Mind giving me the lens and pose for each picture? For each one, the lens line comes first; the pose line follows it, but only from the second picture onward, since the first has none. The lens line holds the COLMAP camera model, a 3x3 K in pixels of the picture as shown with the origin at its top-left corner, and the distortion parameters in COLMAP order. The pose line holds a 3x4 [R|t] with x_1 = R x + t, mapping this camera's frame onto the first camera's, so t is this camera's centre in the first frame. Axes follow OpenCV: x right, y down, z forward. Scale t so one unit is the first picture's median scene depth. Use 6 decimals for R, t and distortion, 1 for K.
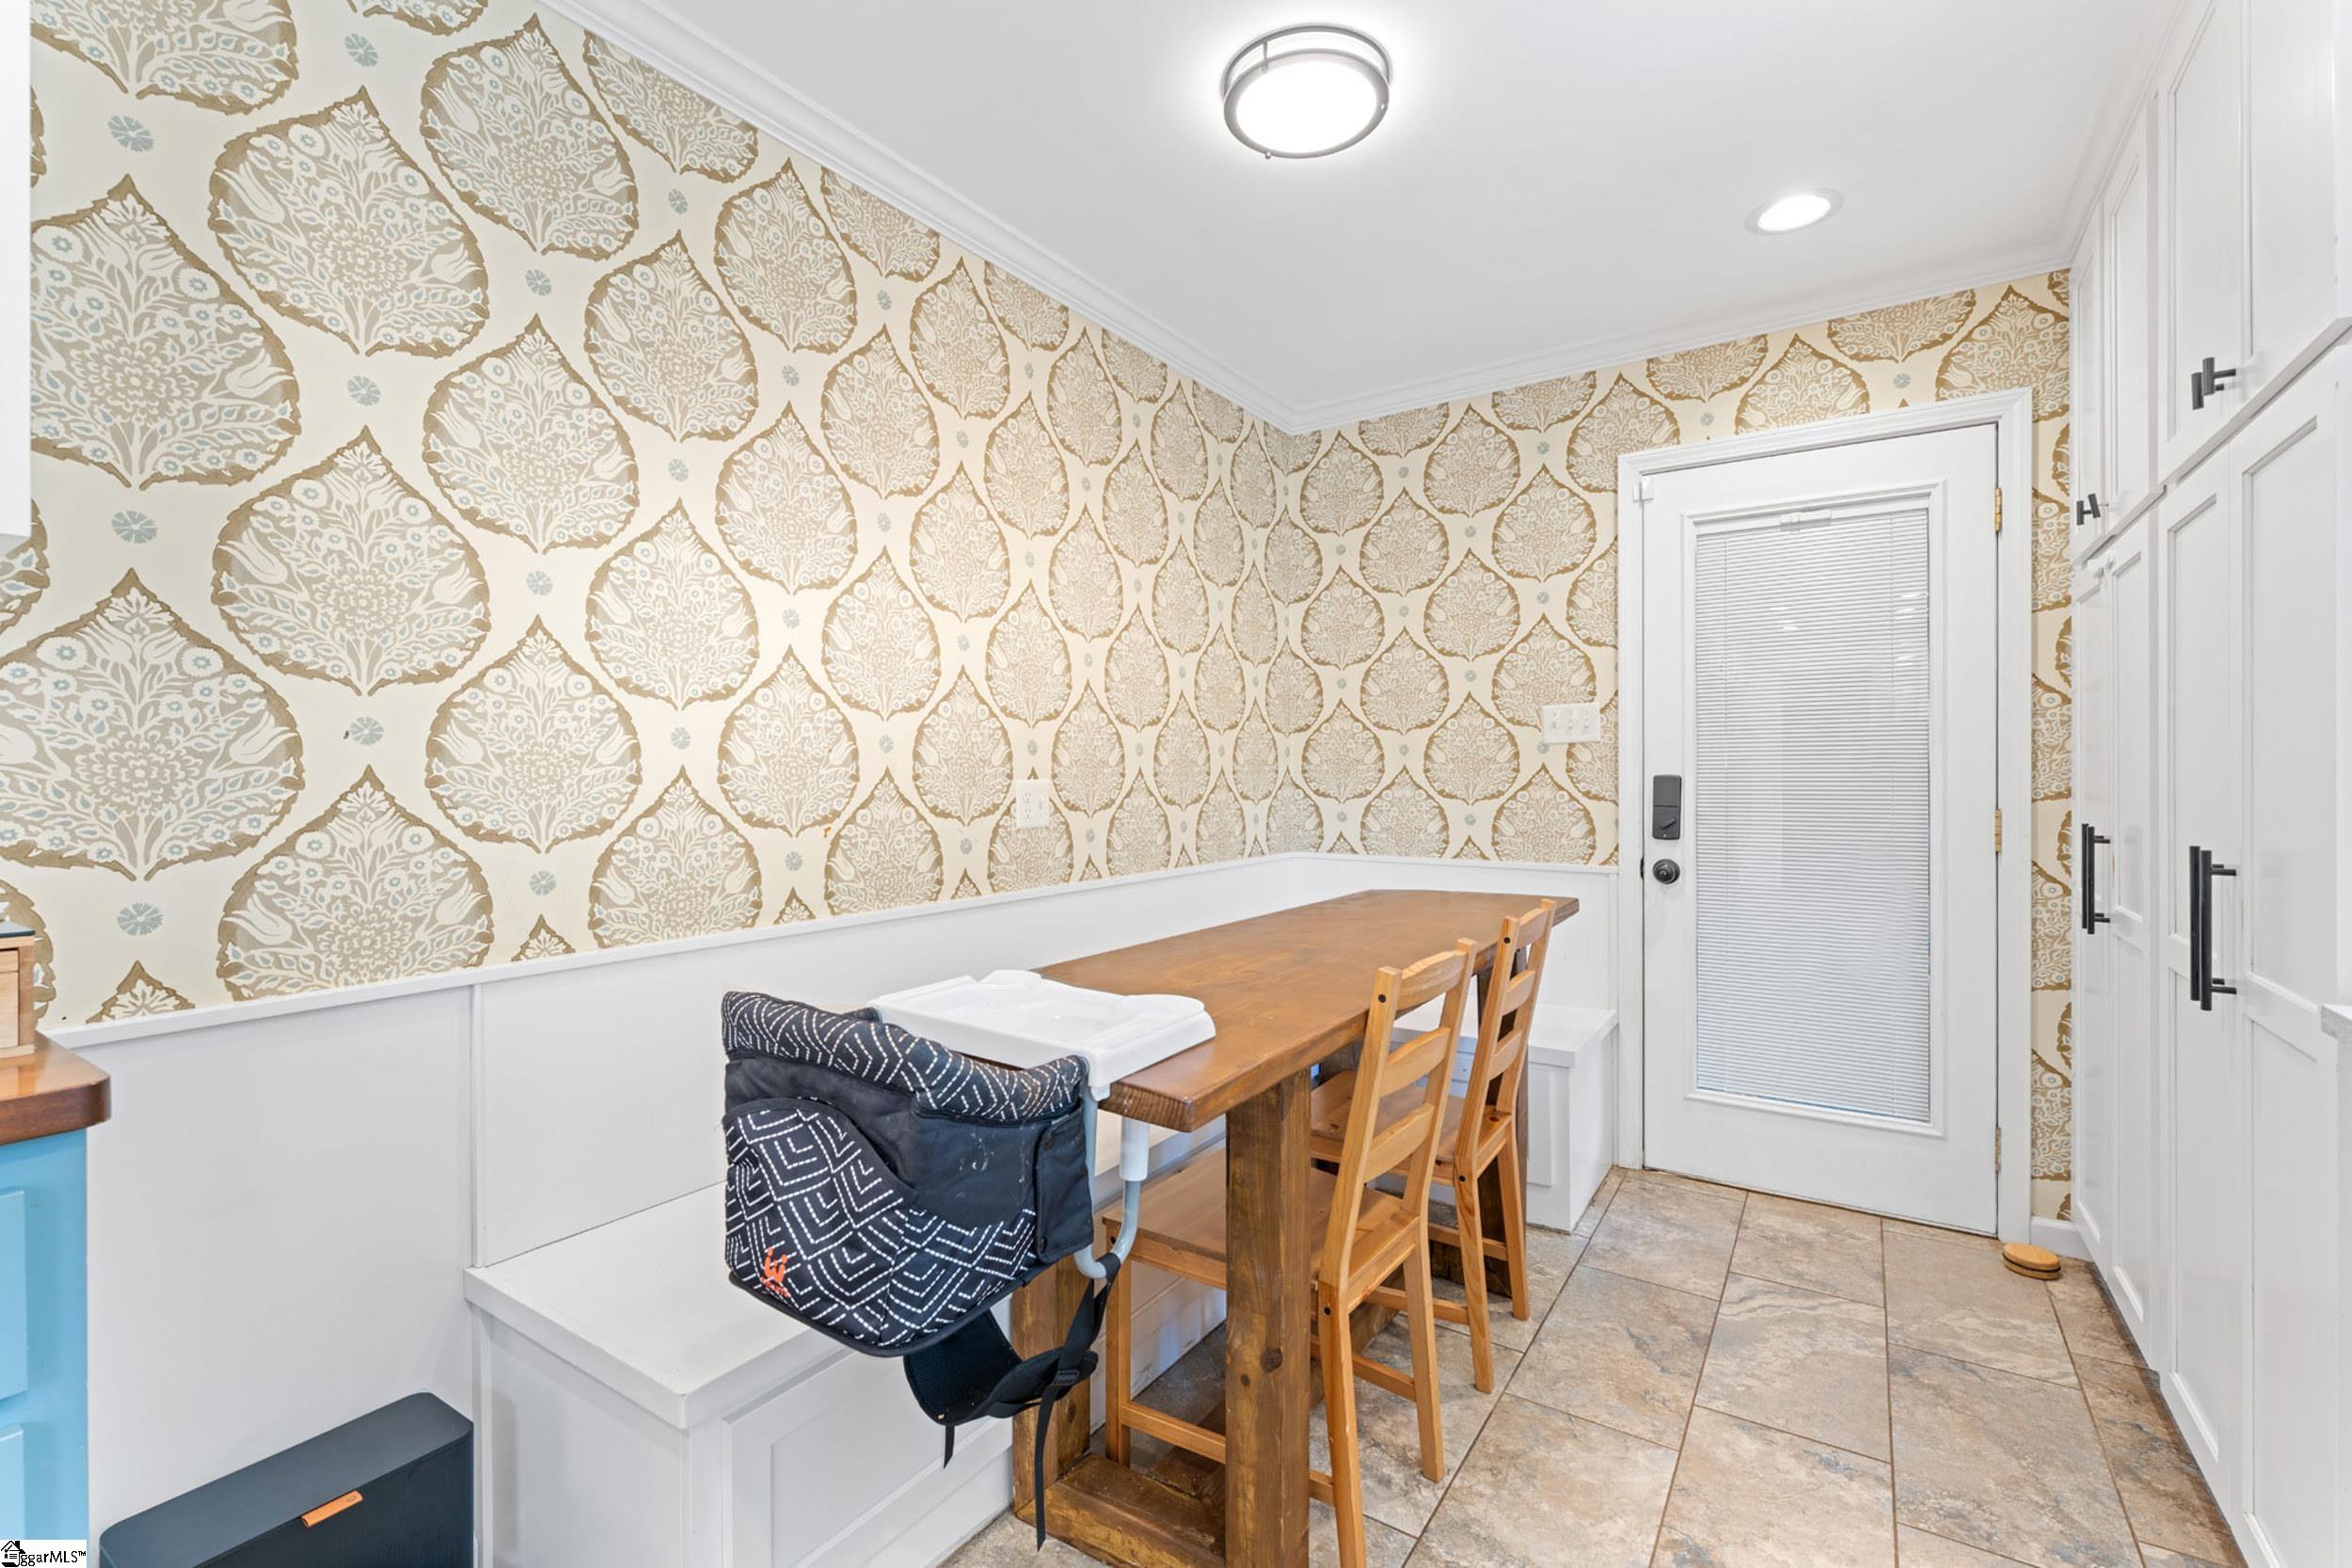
lens RADIAL K [[1028.4, 0, 1175.1], [0, 1028.4, 774.8], [0, 0, 1]] dist [-0.000512, -0.000283]
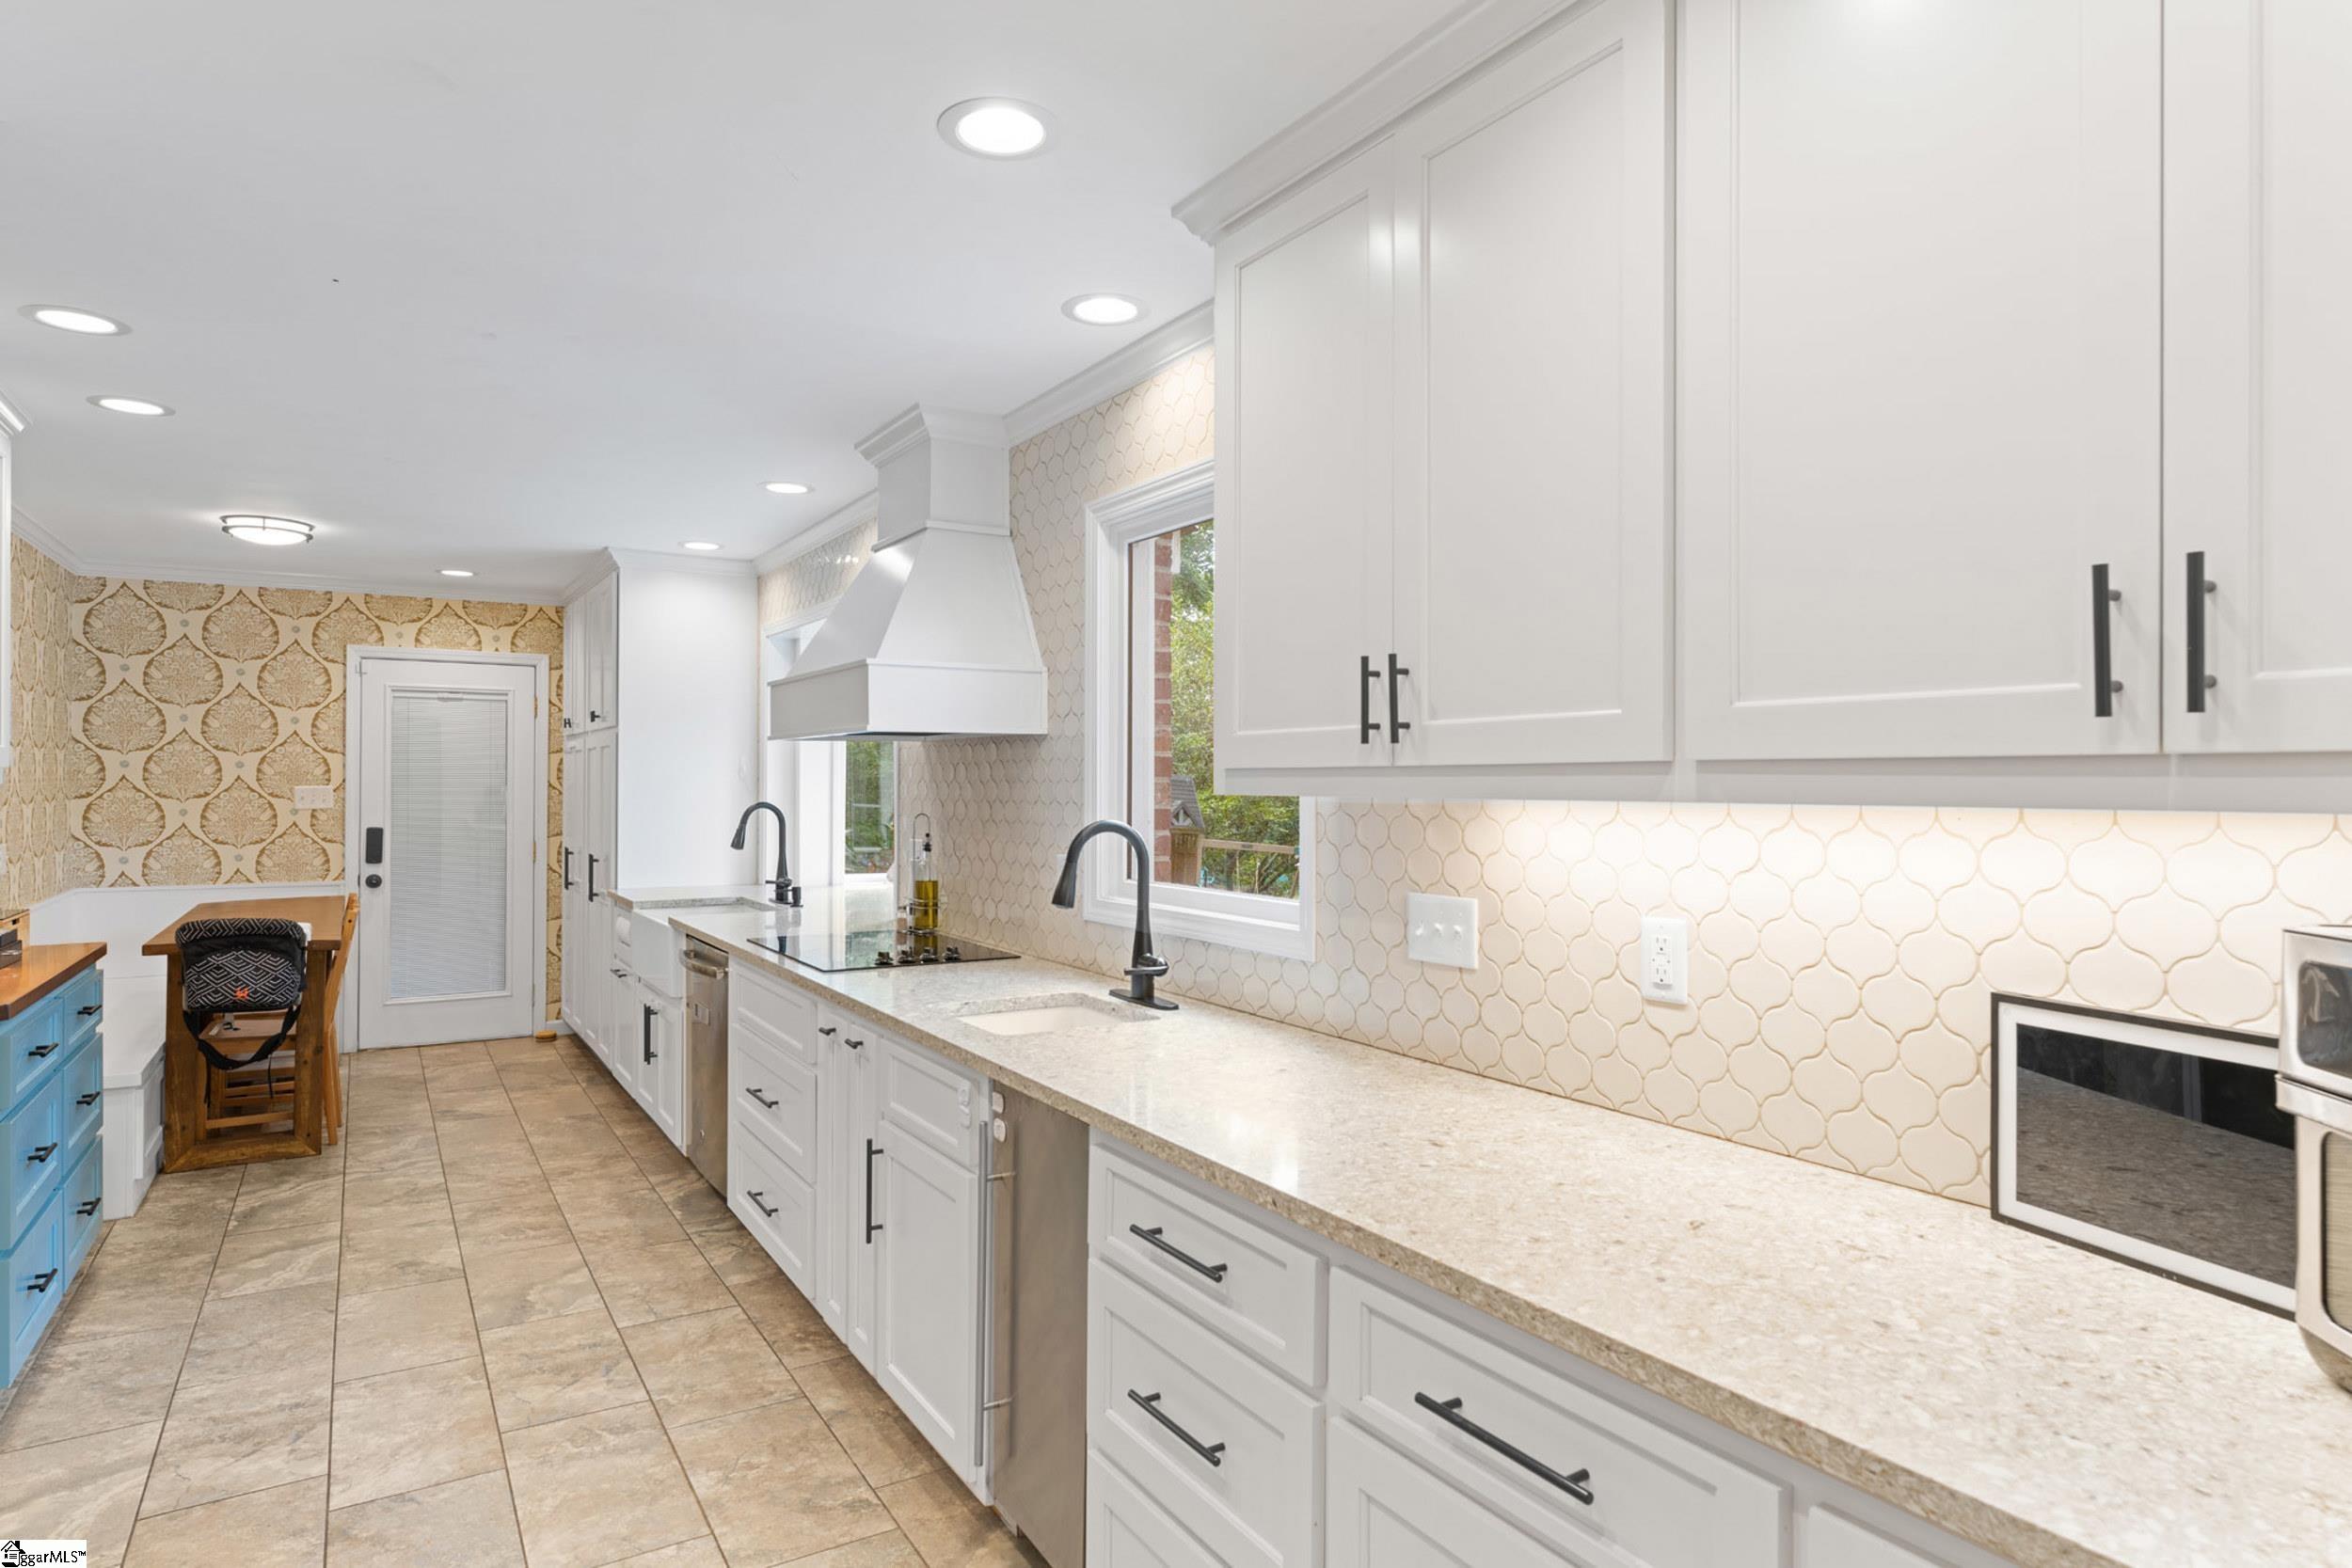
lens RADIAL K [[1297.2, 0, 1178.0], [0, 1297.2, 779.5], [0, 0, 1]] dist [-0.005032, -0.000516]
pose [[0.411600, 0.009858, 0.911311, -1.028020], [-0.002707, 0.999950, -0.009594, -0.067223], [-0.911361, 0.001482, 0.411606, -1.237134]]
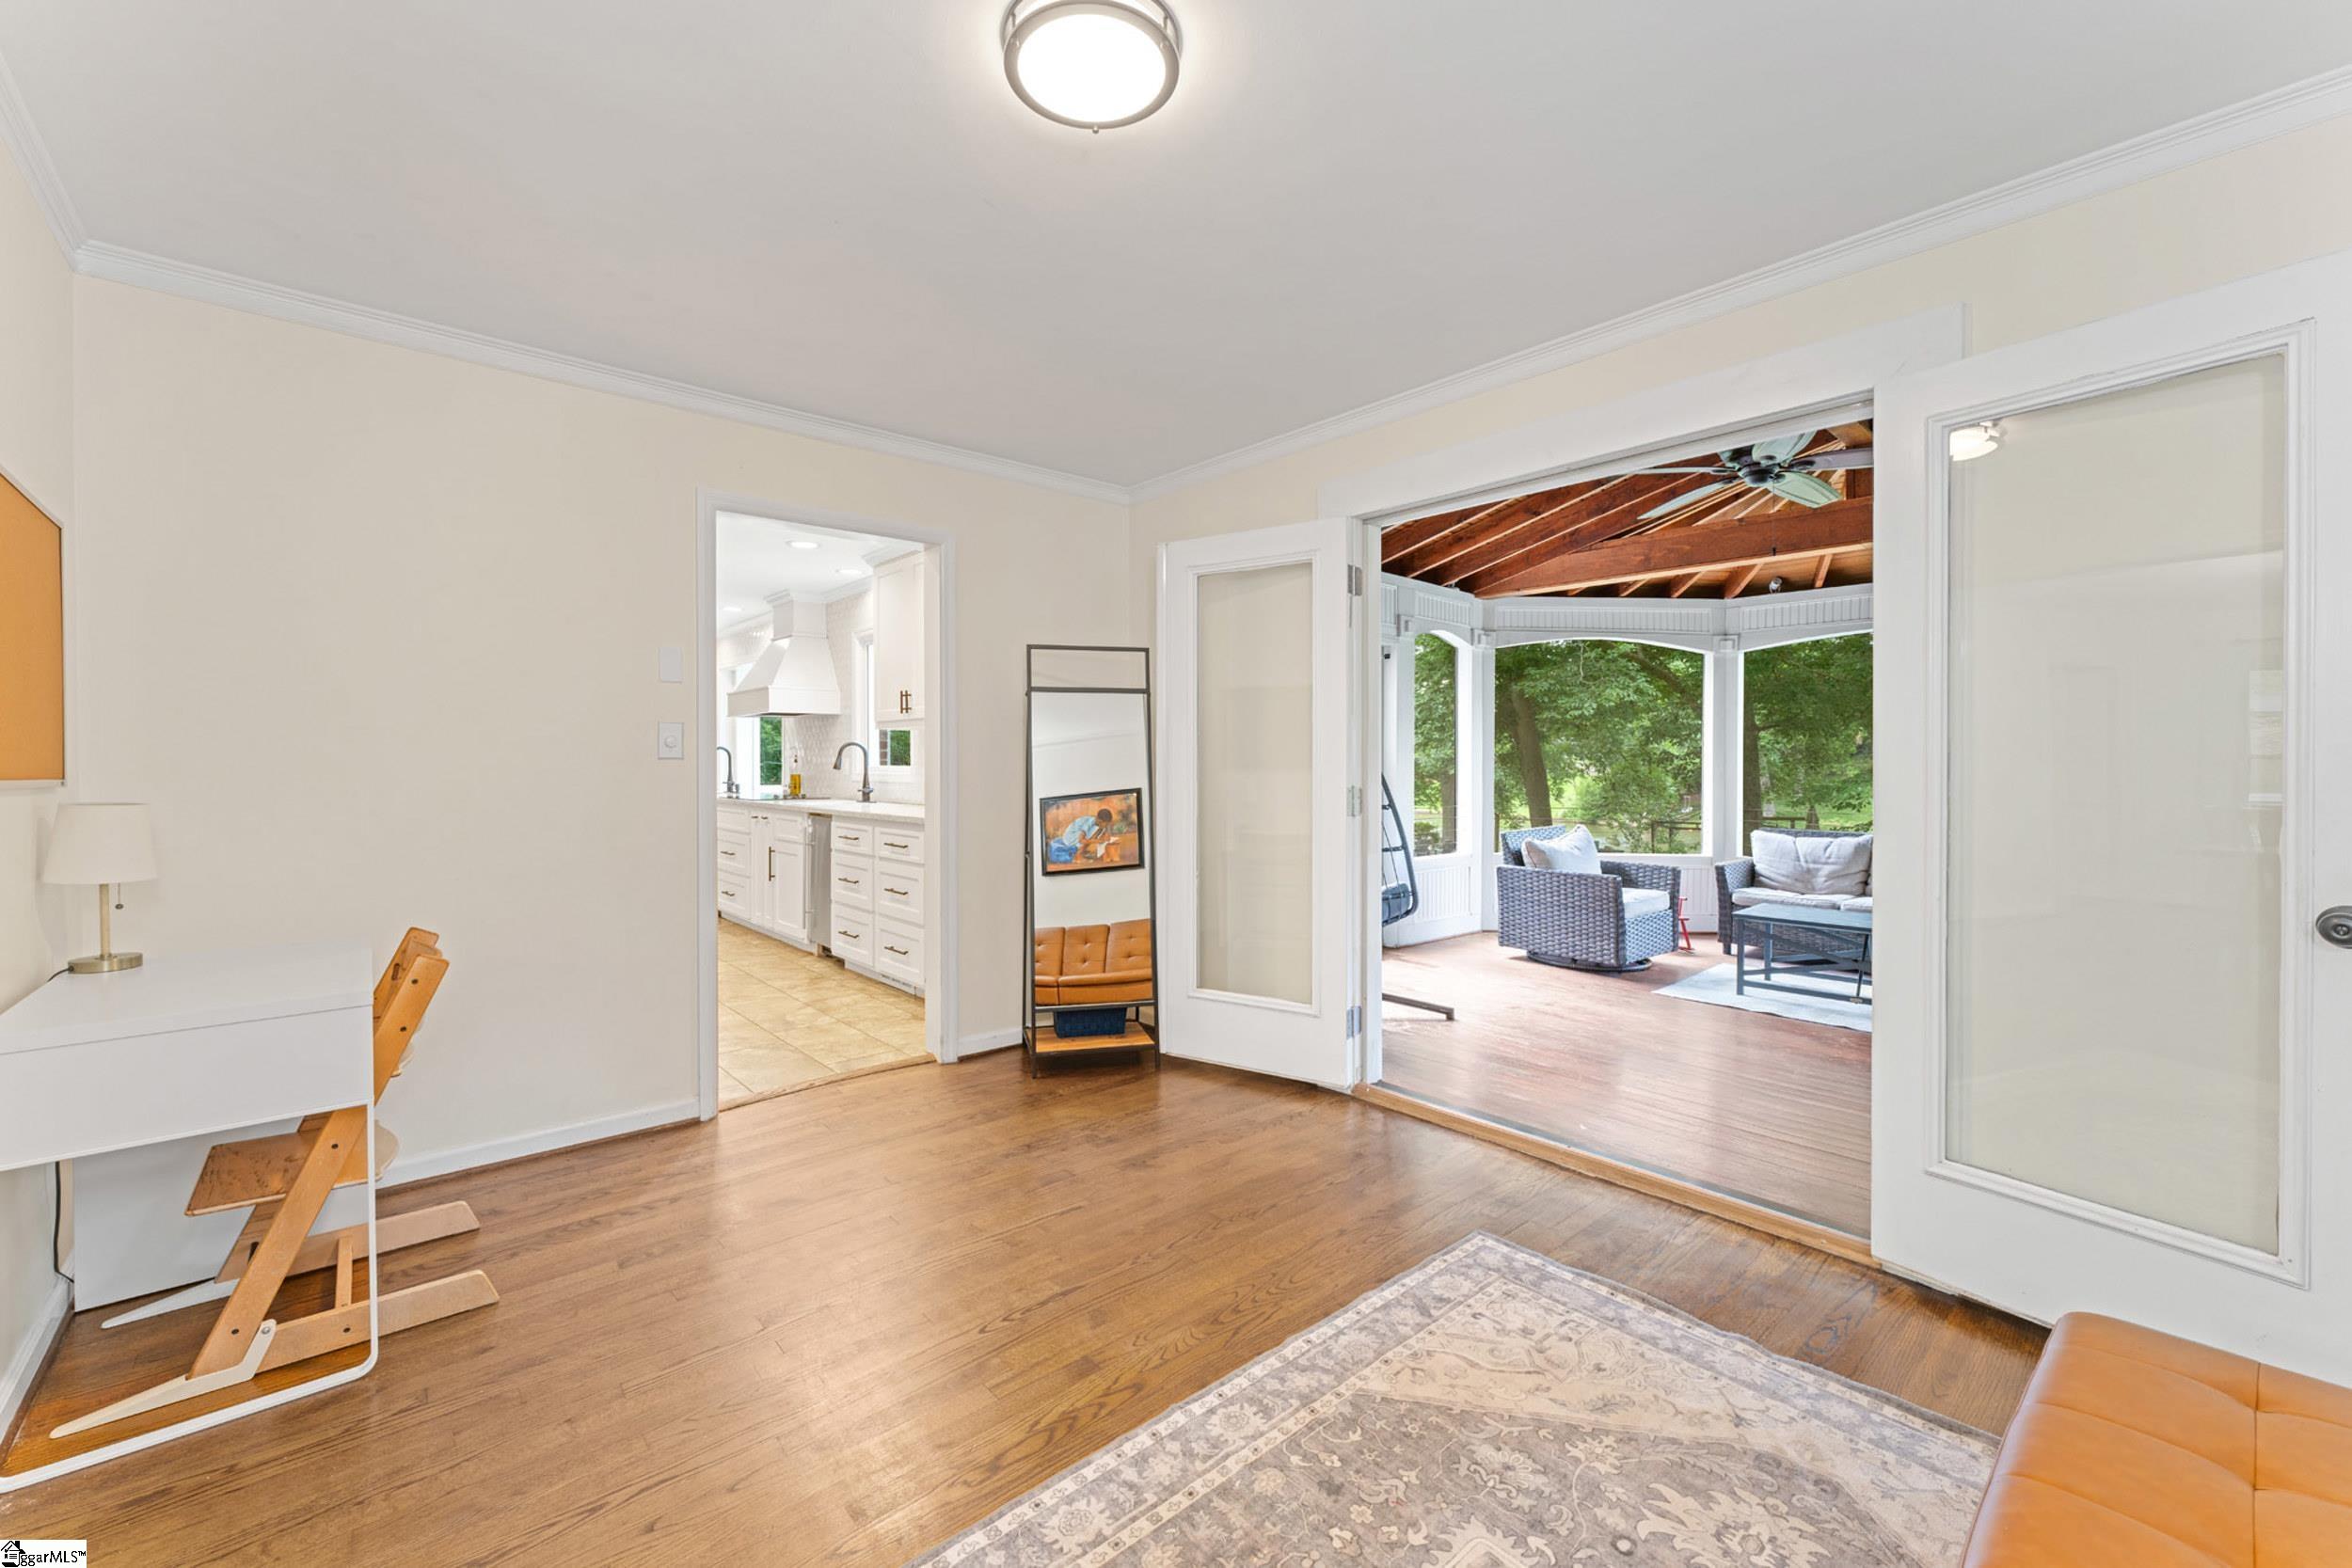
lens RADIAL K [[952.5, 0, 1168.9], [0, 952.5, 777.9], [0, 0, 1]] dist [0.000782, 0.000060]
pose [[0.264125, -0.007500, 0.964459, -2.969644], [-0.002080, 0.999963, 0.008346, 0.094343], [-0.964486, -0.004211, 0.264100, -2.772557]]
